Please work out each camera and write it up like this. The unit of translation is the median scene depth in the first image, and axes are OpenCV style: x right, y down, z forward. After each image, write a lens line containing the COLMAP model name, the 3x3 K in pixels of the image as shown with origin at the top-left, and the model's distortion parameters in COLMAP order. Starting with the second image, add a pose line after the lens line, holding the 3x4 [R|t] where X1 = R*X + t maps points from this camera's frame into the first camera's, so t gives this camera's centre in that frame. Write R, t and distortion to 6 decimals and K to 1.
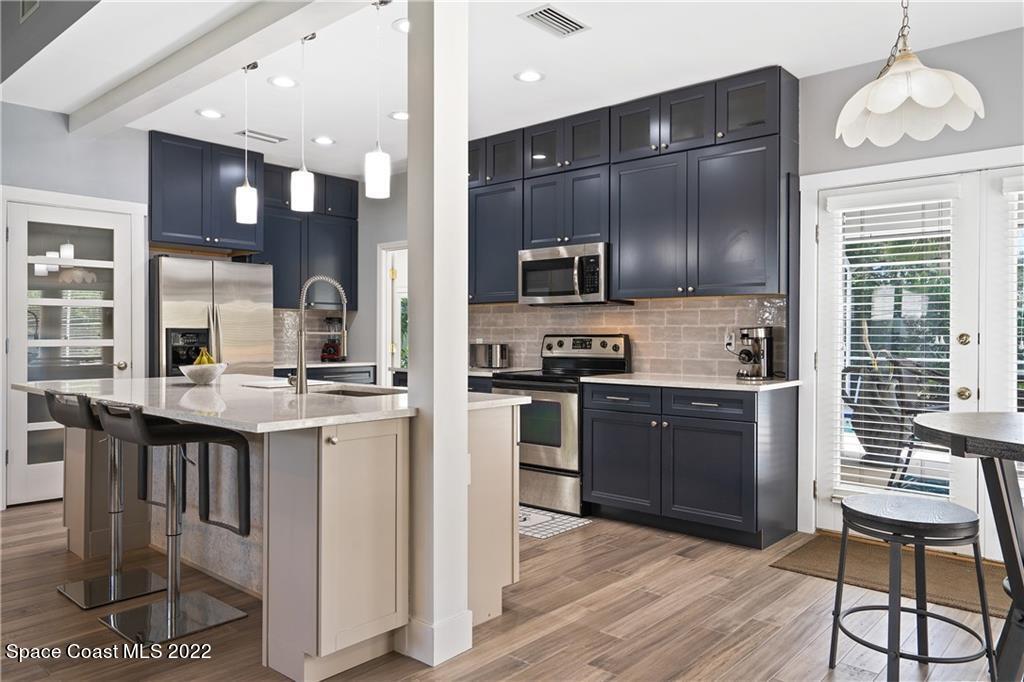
lens RADIAL K [[730.5, 0, 512.3], [0, 730.5, 336.2], [0, 0, 1]] dist [0.027375, -0.001470]
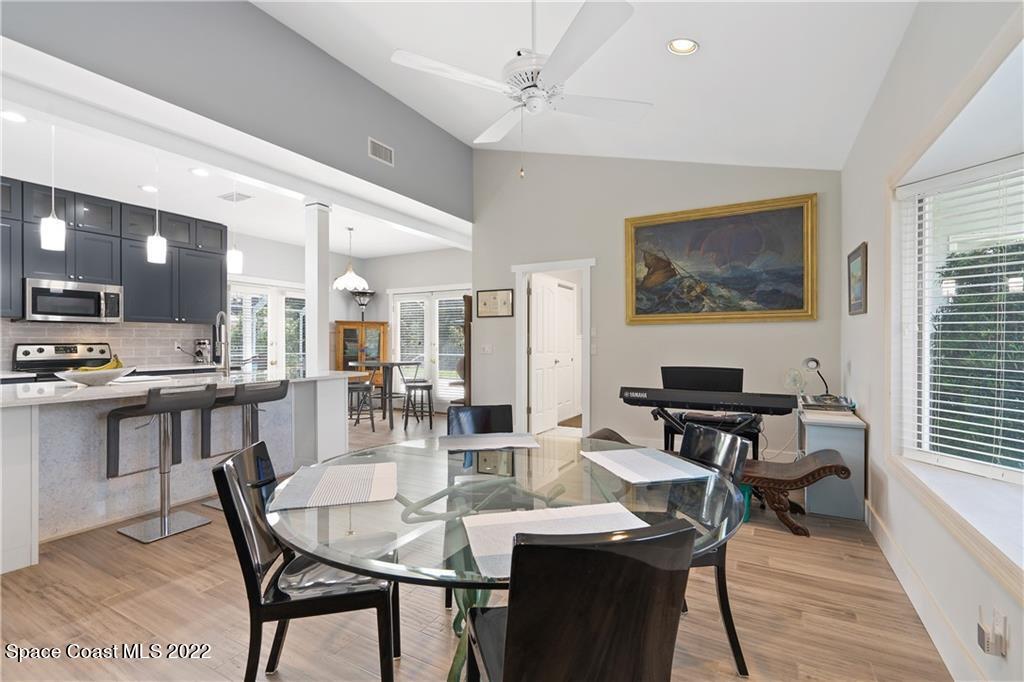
lens RADIAL K [[453.0, 0, 513.0], [0, 453.0, 342.0], [0, 0, 1]] dist [-0.006568, 0.001737]
pose [[-0.242223, -0.003631, 0.970214, -1.040599], [0.002813, 0.999986, 0.004445, -0.006599], [-0.970216, 0.003806, -0.242210, 0.396723]]
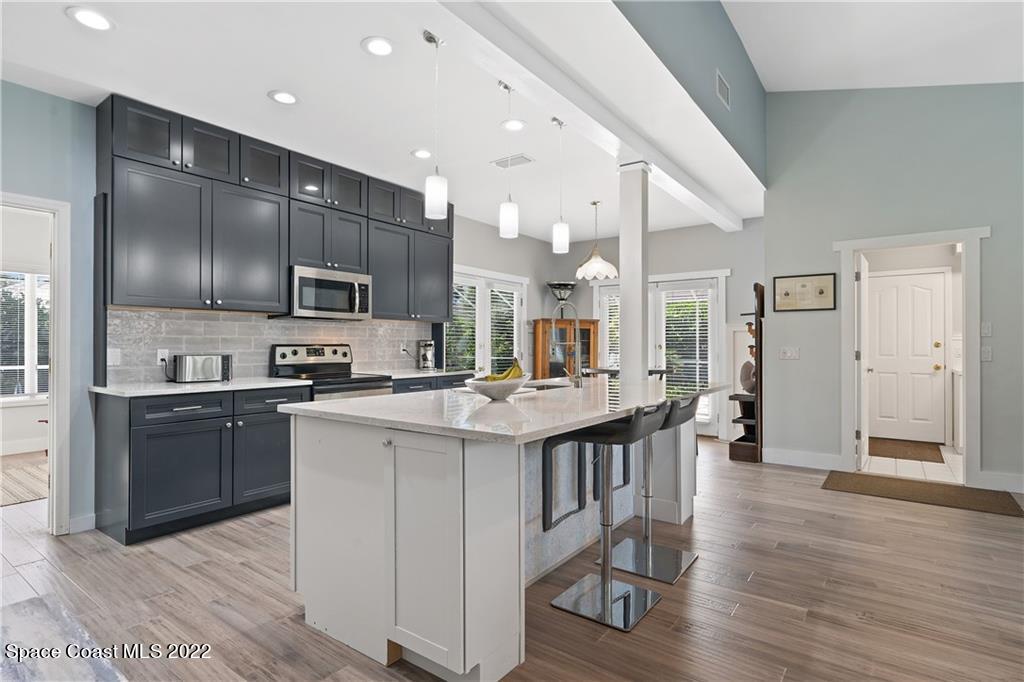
lens RADIAL K [[510.8, 0, 517.6], [0, 510.8, 345.4], [0, 0, 1]] dist [0.002805, -0.001044]
pose [[-0.105346, -0.002228, 0.994433, -0.827357], [0.001556, 0.999996, 0.002406, -0.002160], [-0.994434, 0.001801, -0.105342, 0.818010]]
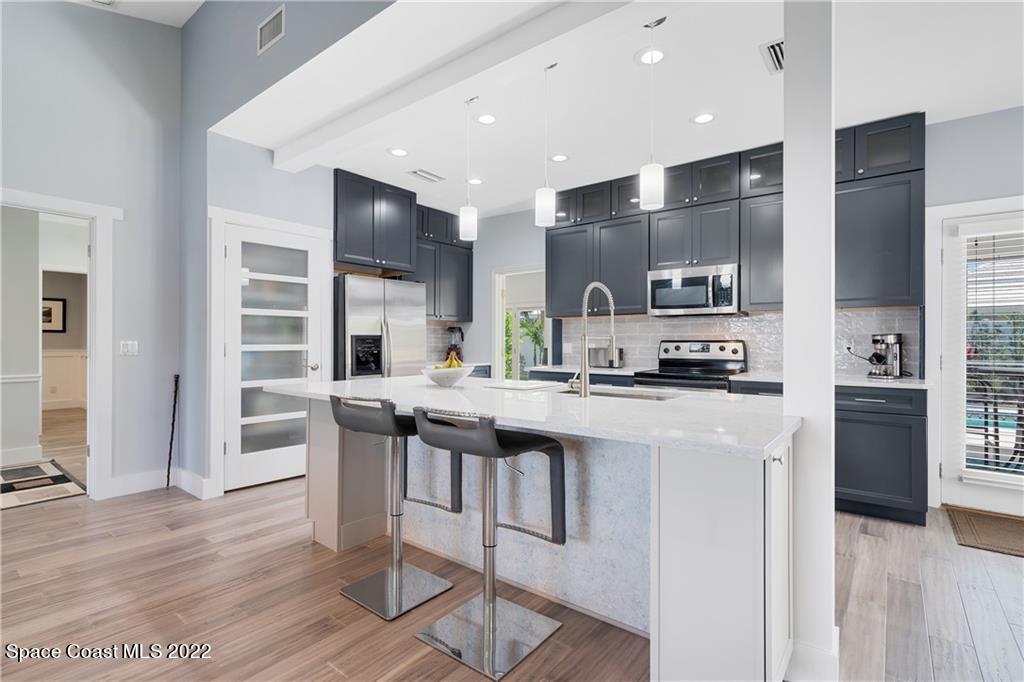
lens RADIAL K [[497.5, 0, 518.2], [0, 497.5, 339.9], [0, 0, 1]] dist [0.004150, 0.000050]
pose [[0.997773, 0.000483, 0.066698, -0.281978], [-0.000061, 0.999980, -0.006337, 0.002156], [-0.066700, 0.006319, 0.997753, 0.205492]]
